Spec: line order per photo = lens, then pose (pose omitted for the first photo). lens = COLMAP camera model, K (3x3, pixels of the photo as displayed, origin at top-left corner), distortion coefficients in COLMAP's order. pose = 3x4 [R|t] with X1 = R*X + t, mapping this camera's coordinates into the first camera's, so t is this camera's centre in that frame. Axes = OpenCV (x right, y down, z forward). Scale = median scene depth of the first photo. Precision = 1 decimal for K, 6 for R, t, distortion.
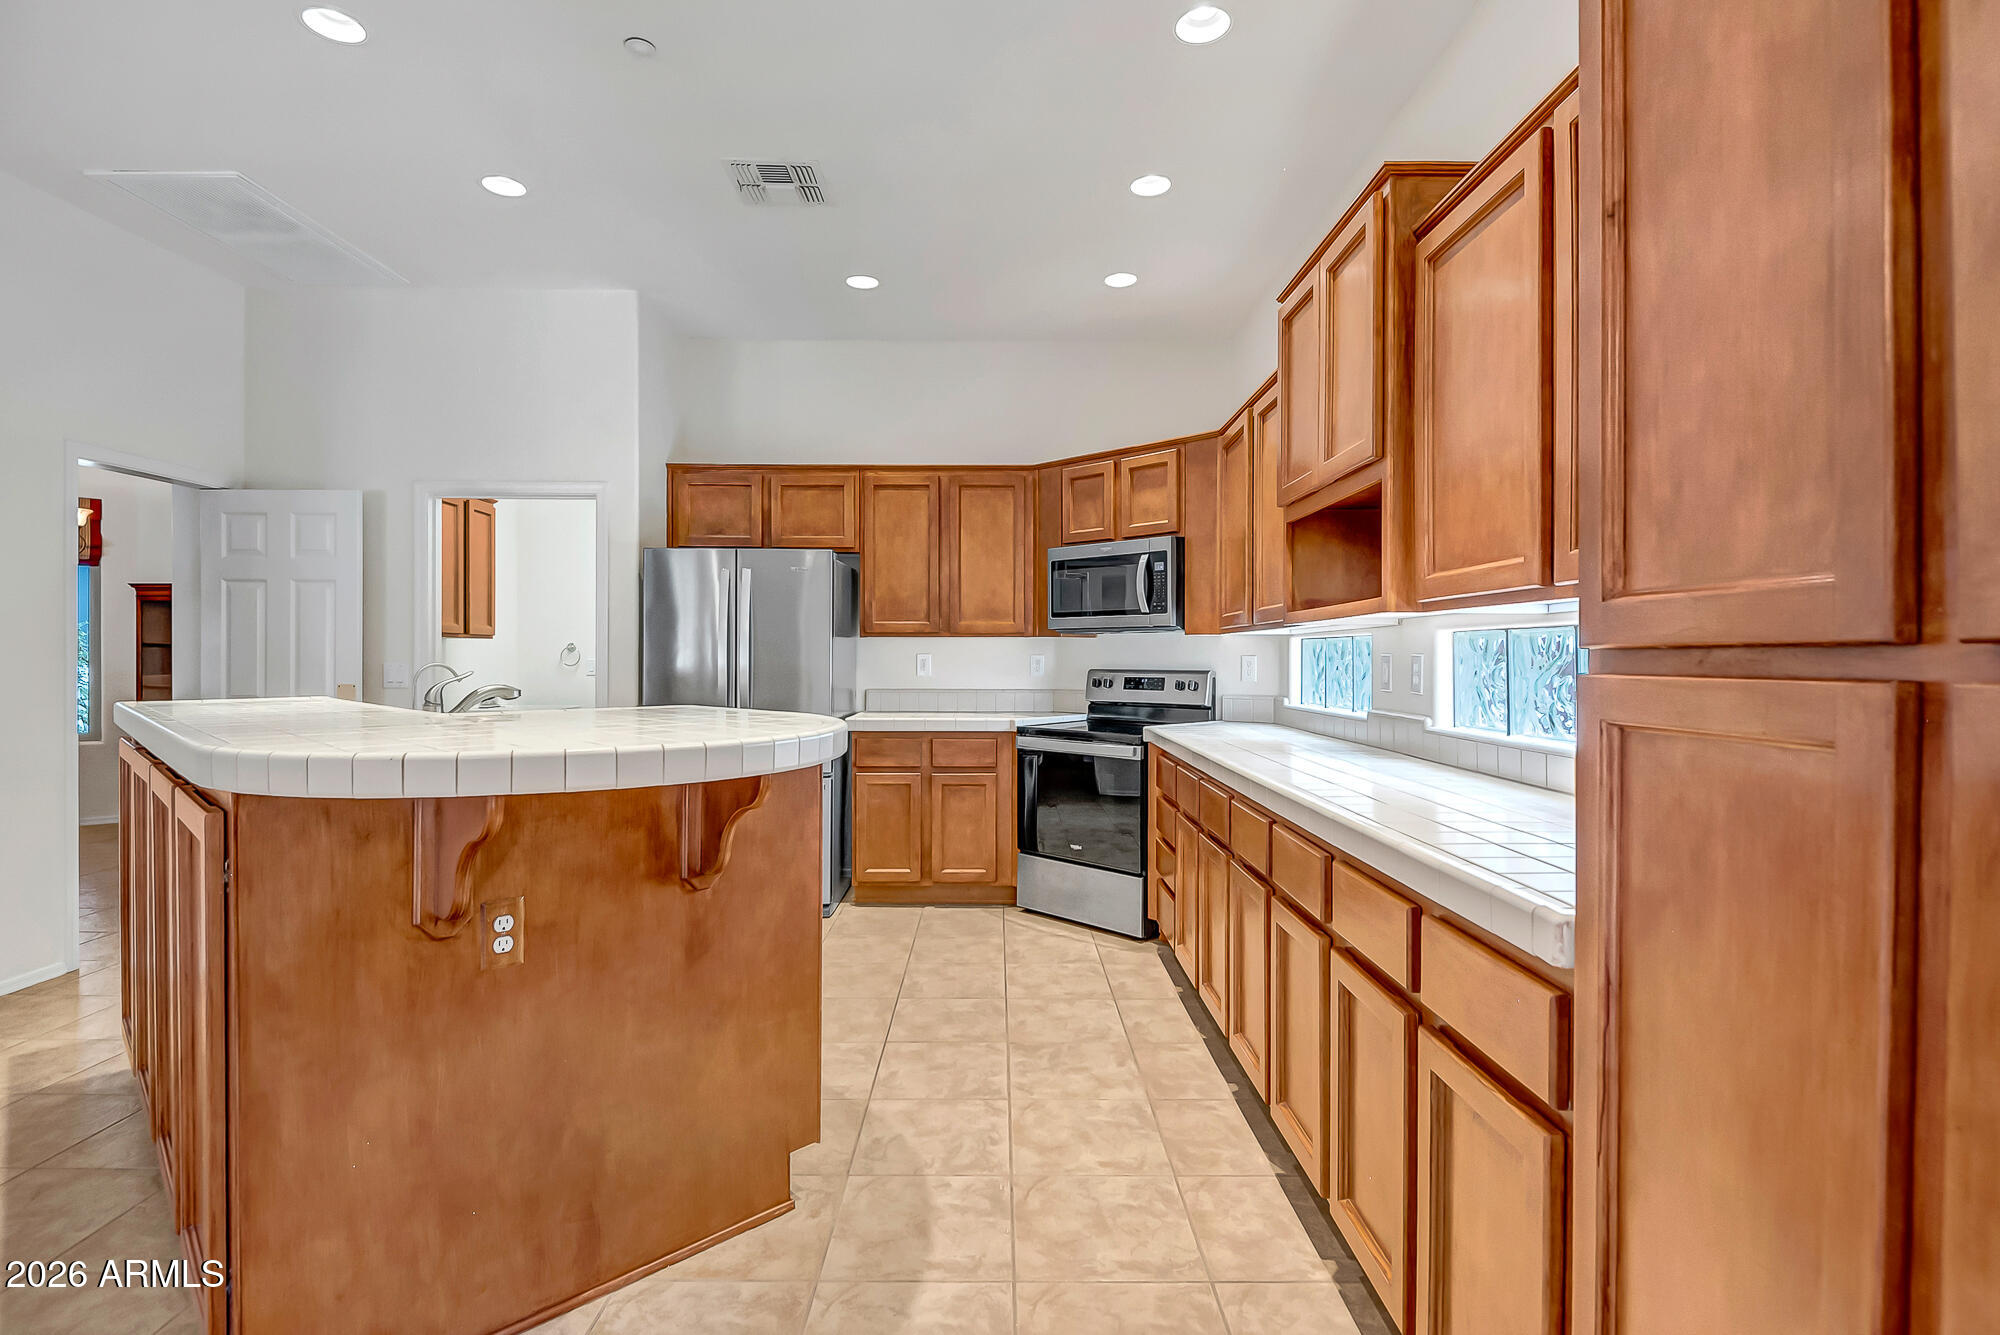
lens RADIAL K [[963.9, 0, 998.0], [0, 963.9, 681.9], [0, 0, 1]] dist [0.037437, 0.000093]
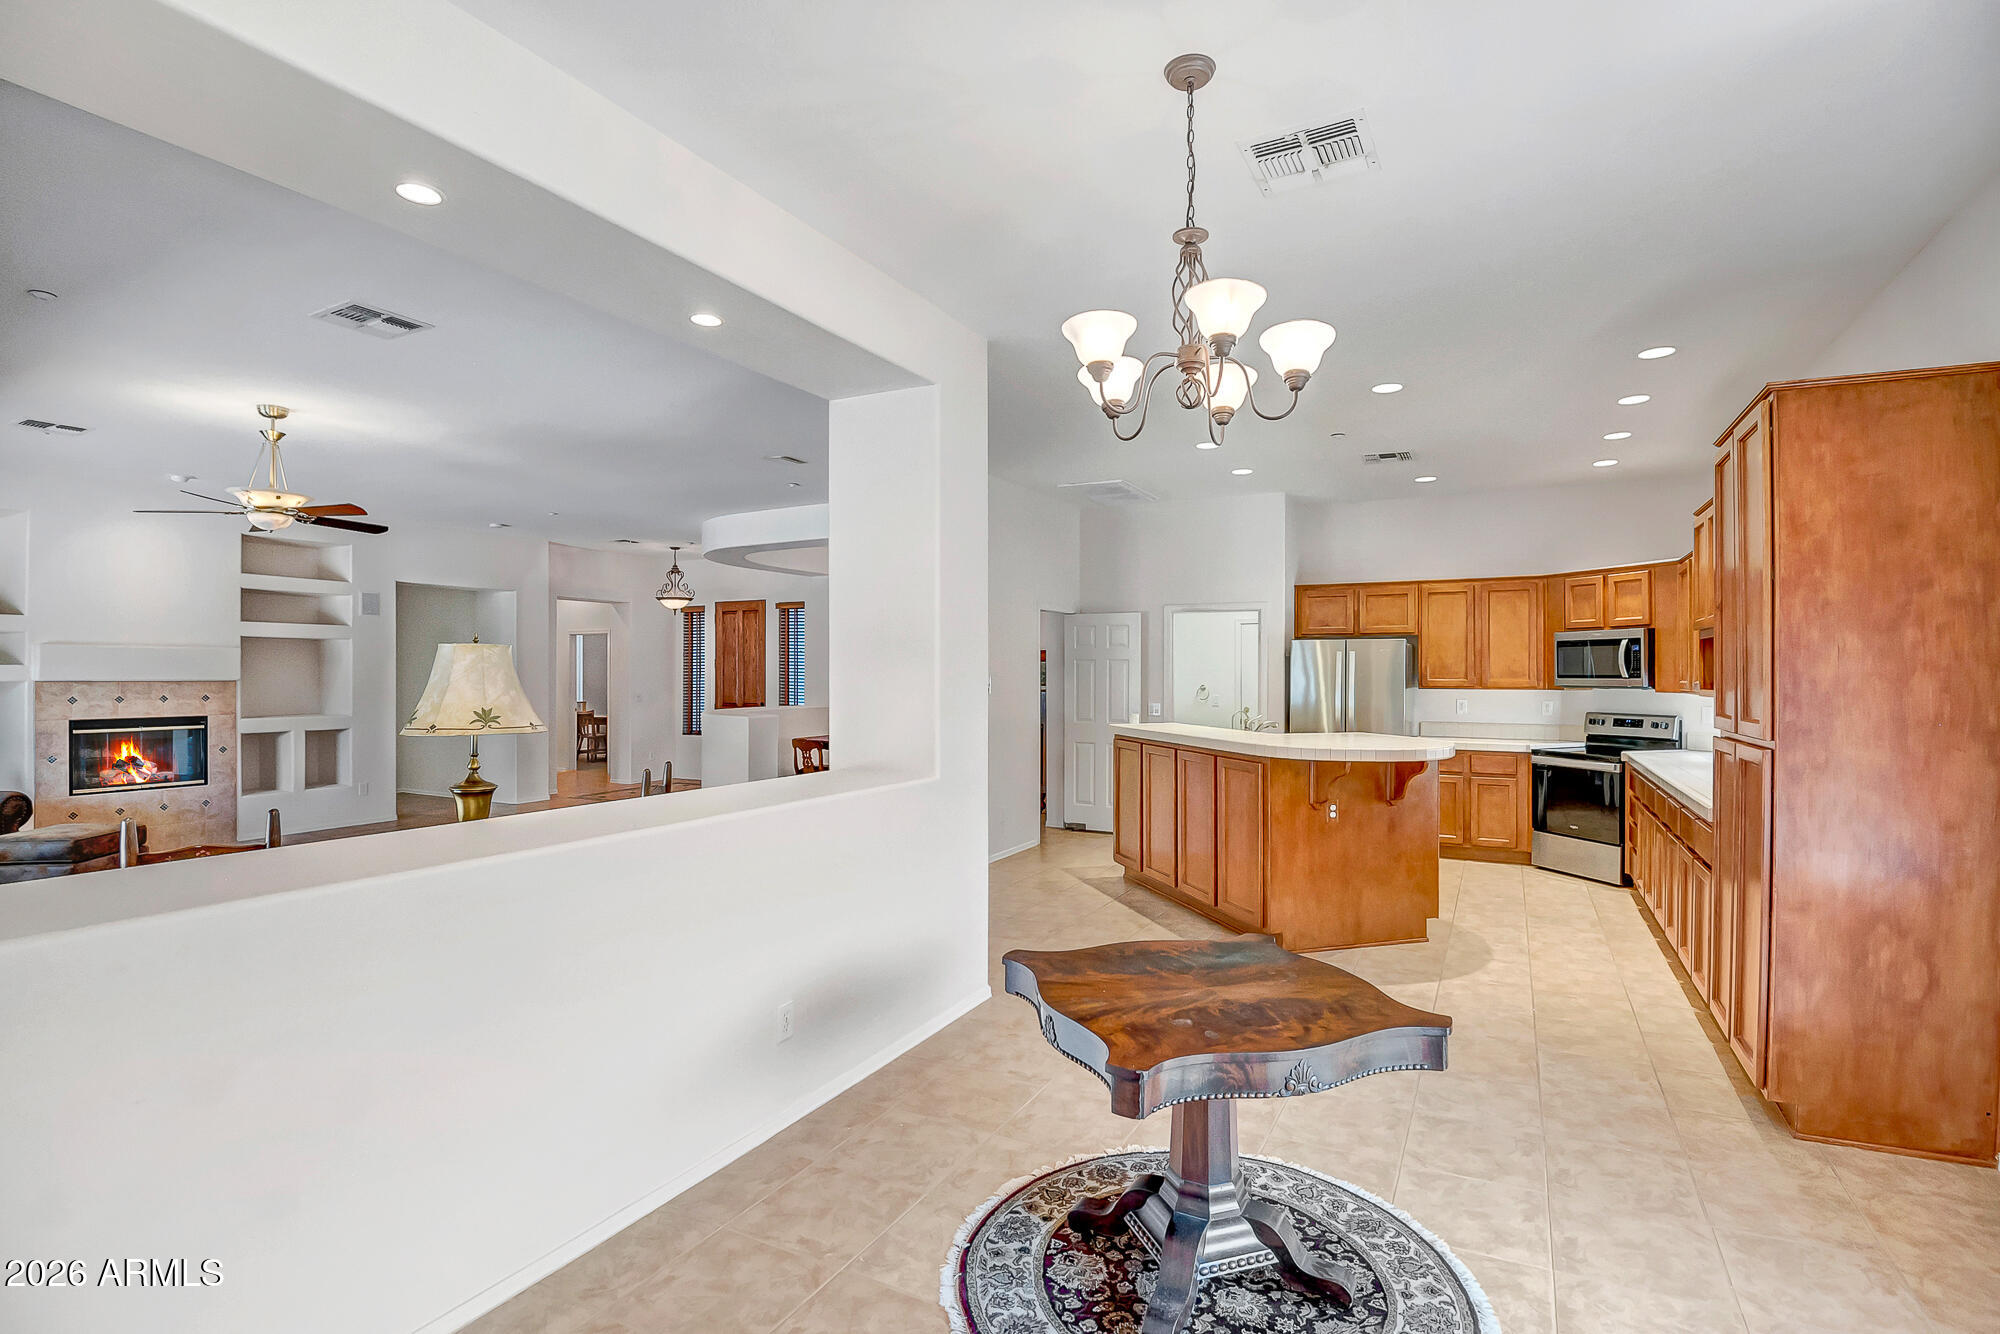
lens RADIAL K [[932.4, 0, 1016.6], [0, 932.4, 666.0], [0, 0, 1]] dist [0.002159, -0.016758]
pose [[0.884653, -0.003949, -0.466233, -0.015138], [-0.012554, 0.999400, -0.032284, -0.030942], [0.466081, 0.034413, 0.884073, -0.785067]]
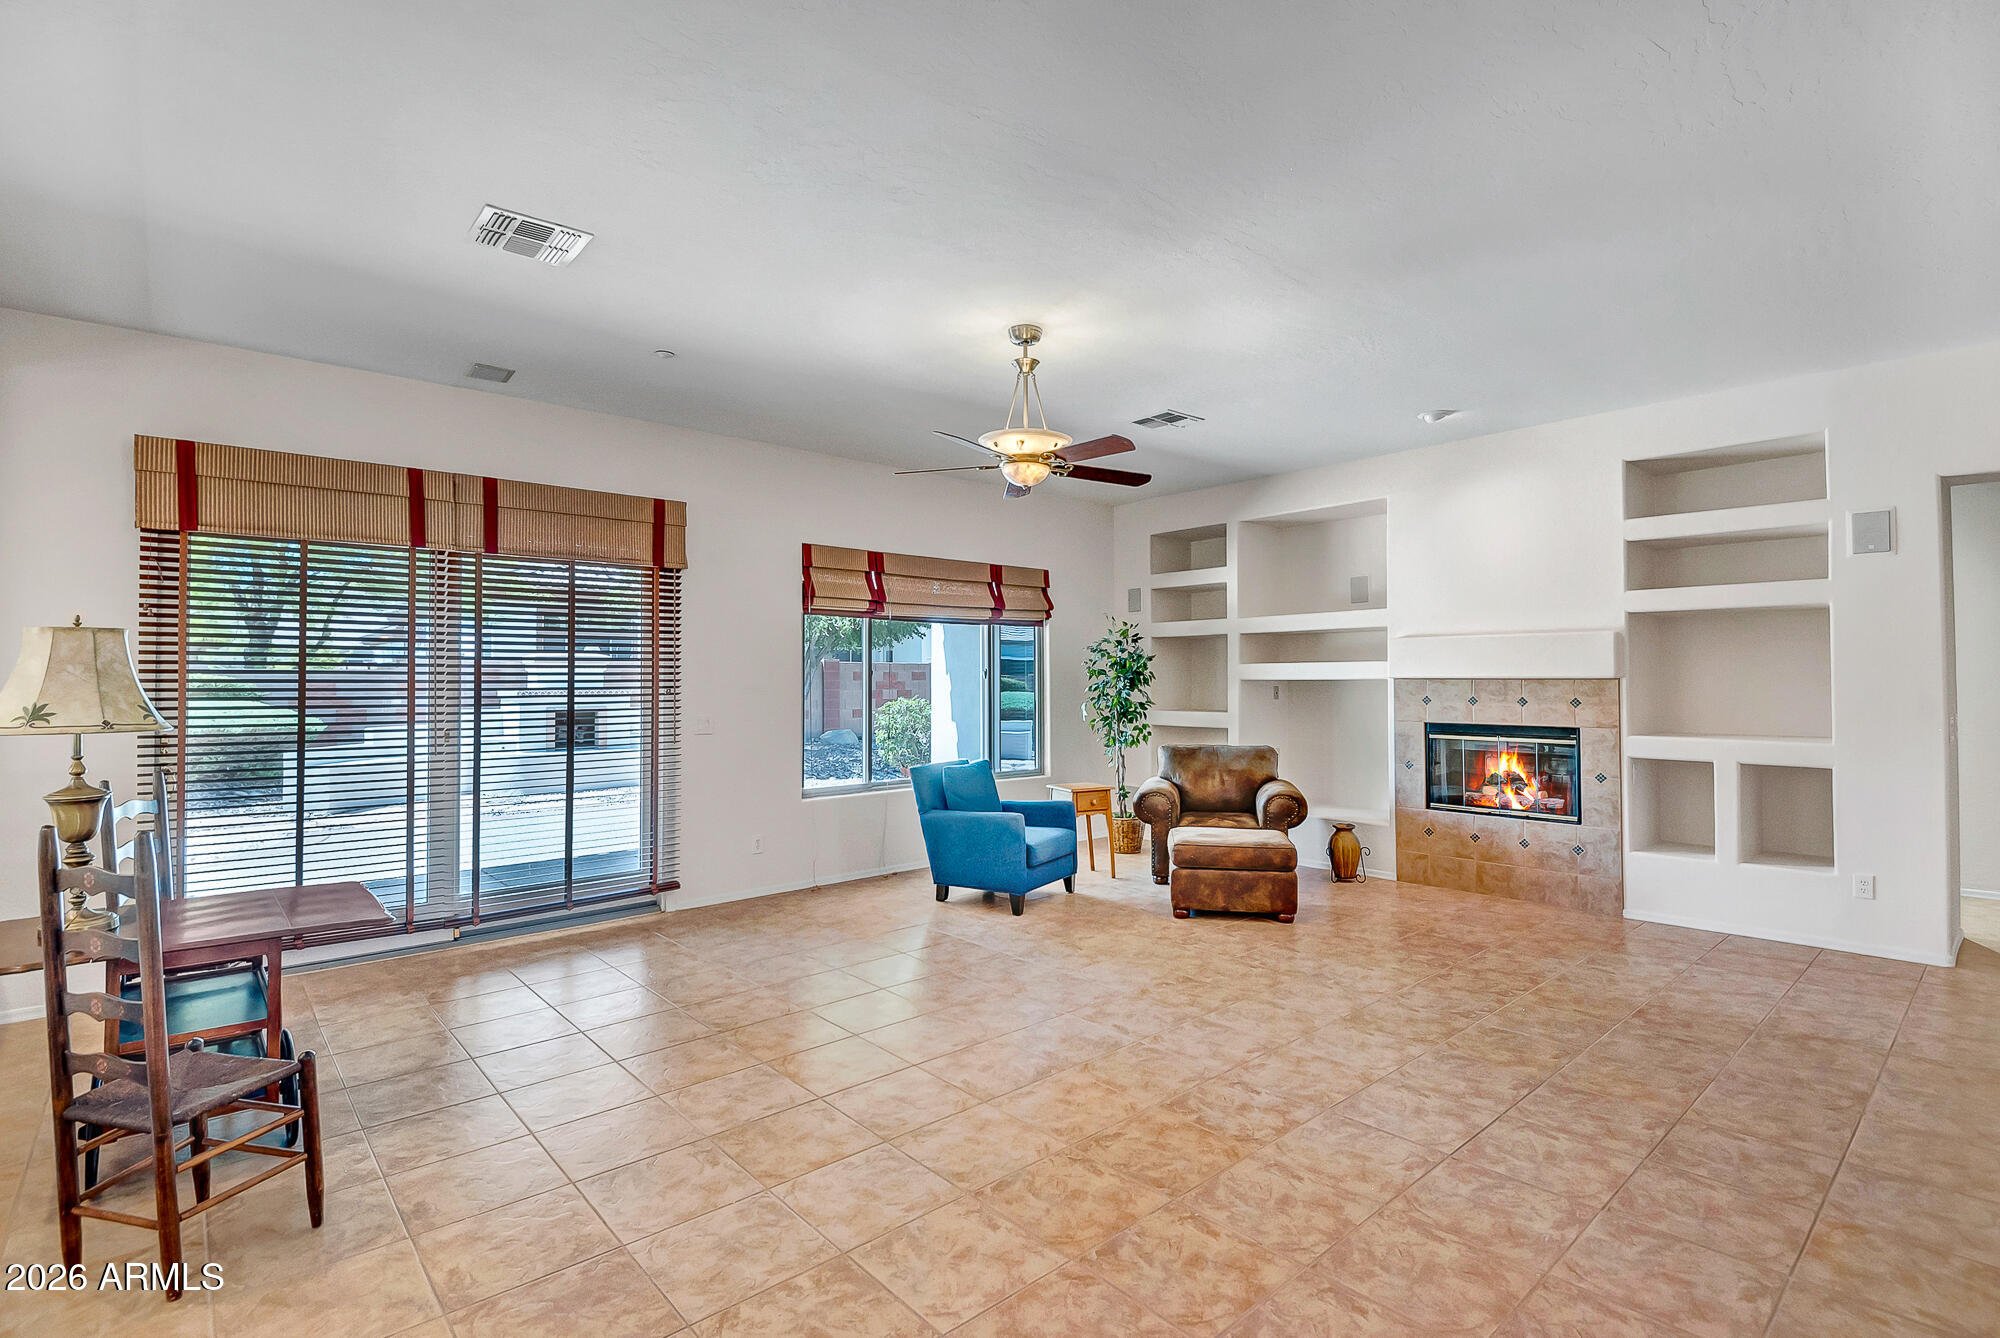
lens RADIAL K [[932.4, 0, 1003.7], [0, 932.4, 655.8], [0, 0, 1]] dist [0.002159, -0.016758]
pose [[-0.757539, -0.014440, -0.652631, -0.789802], [-0.014644, 0.999880, -0.005126, -0.053292], [0.652626, 0.005674, -0.757659, 0.508884]]
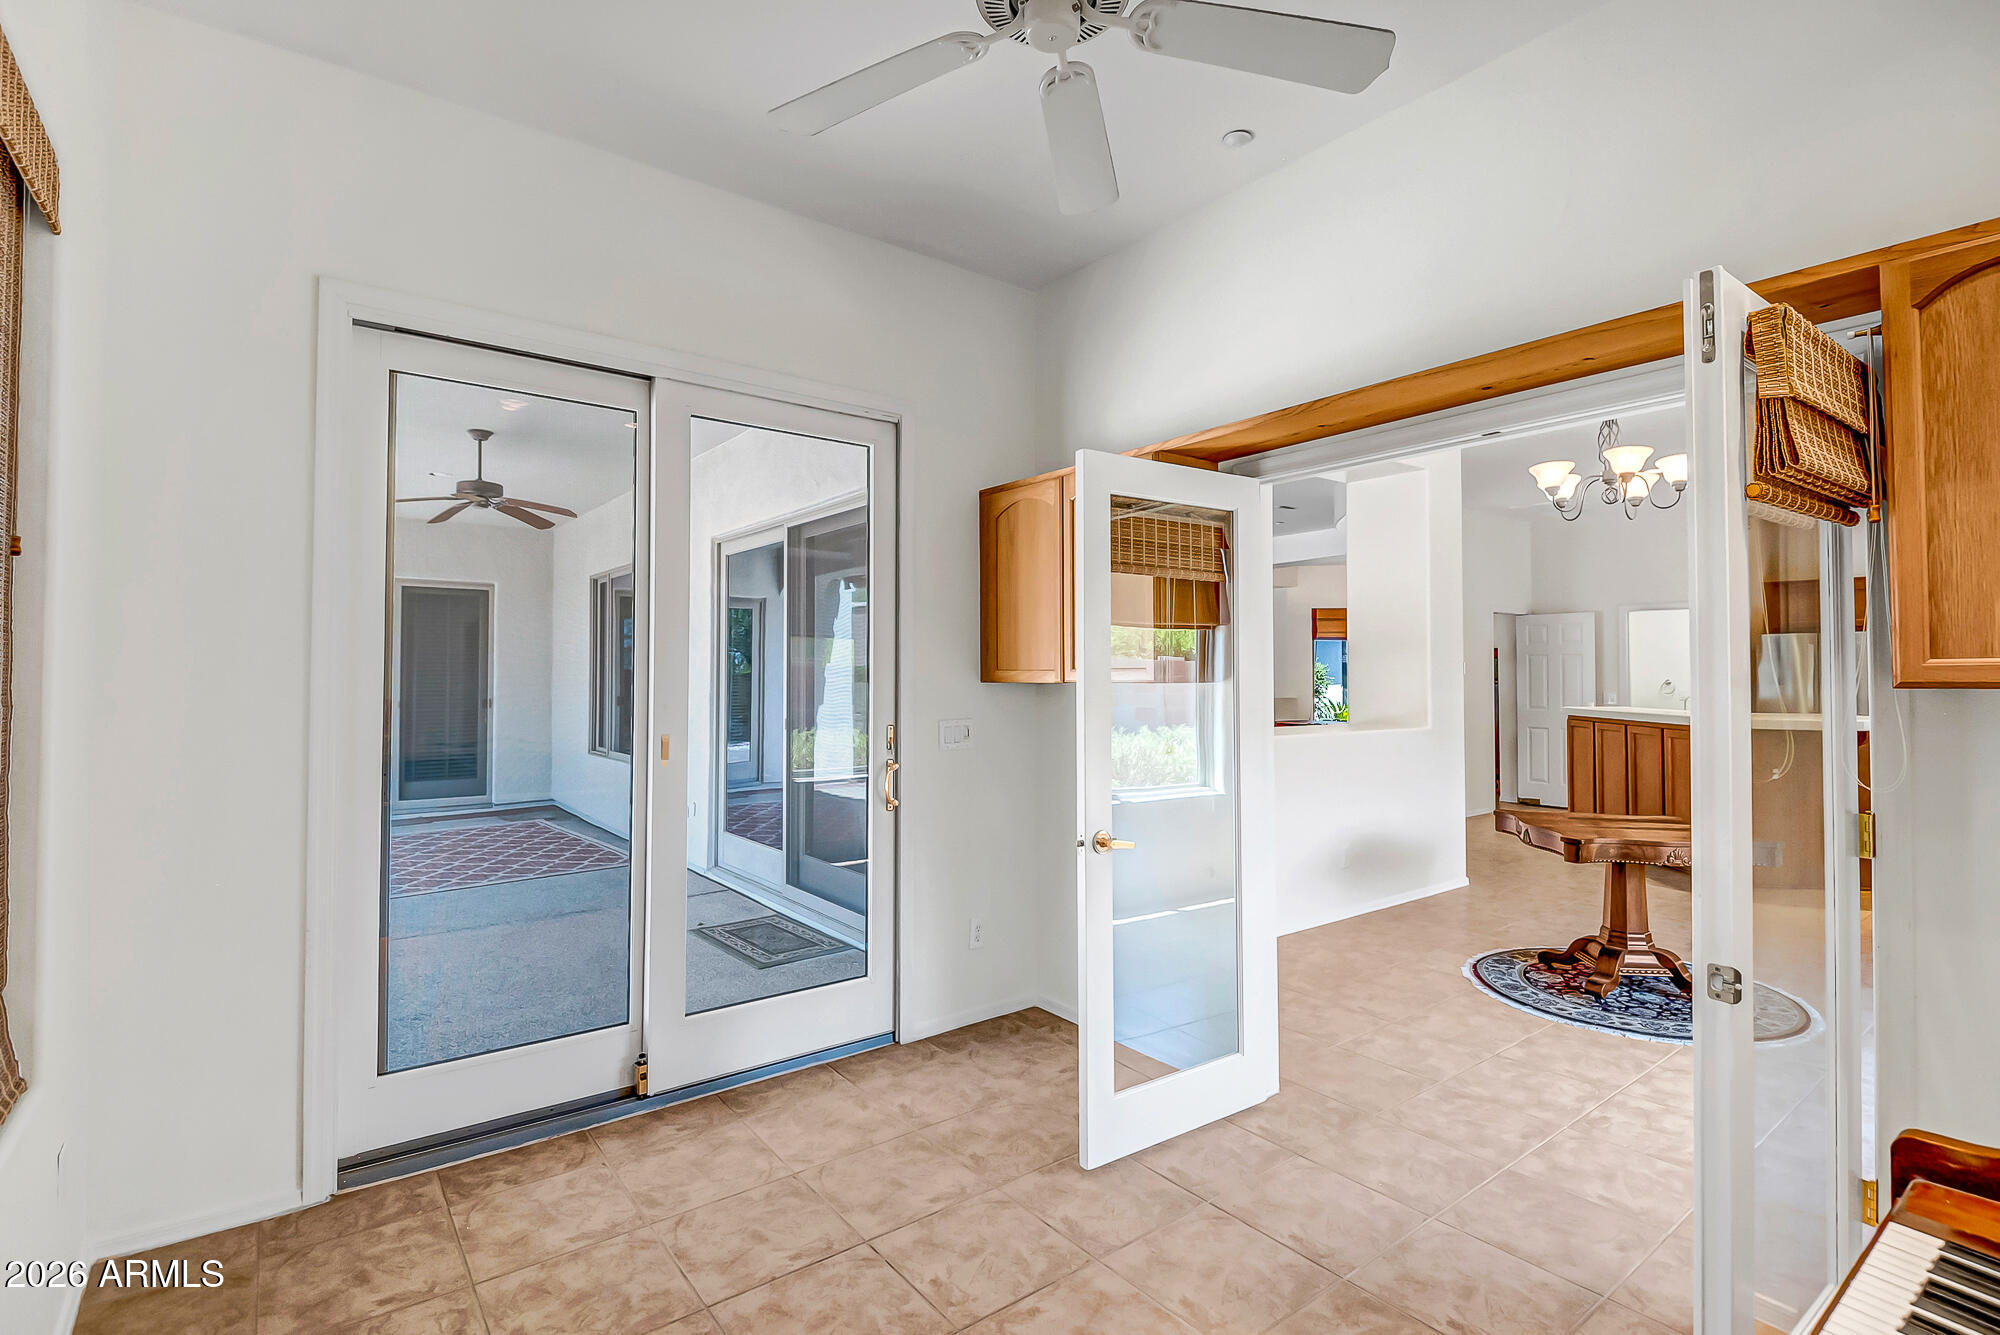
lens RADIAL K [[932.4, 0, 986.9], [0, 932.4, 649.1], [0, 0, 1]] dist [0.002159, -0.016758]
pose [[0.588878, -0.022767, -0.807901, 0.205337], [-0.024672, 0.998631, -0.046125, 0.009834], [0.807845, 0.047094, 0.587510, -1.318790]]
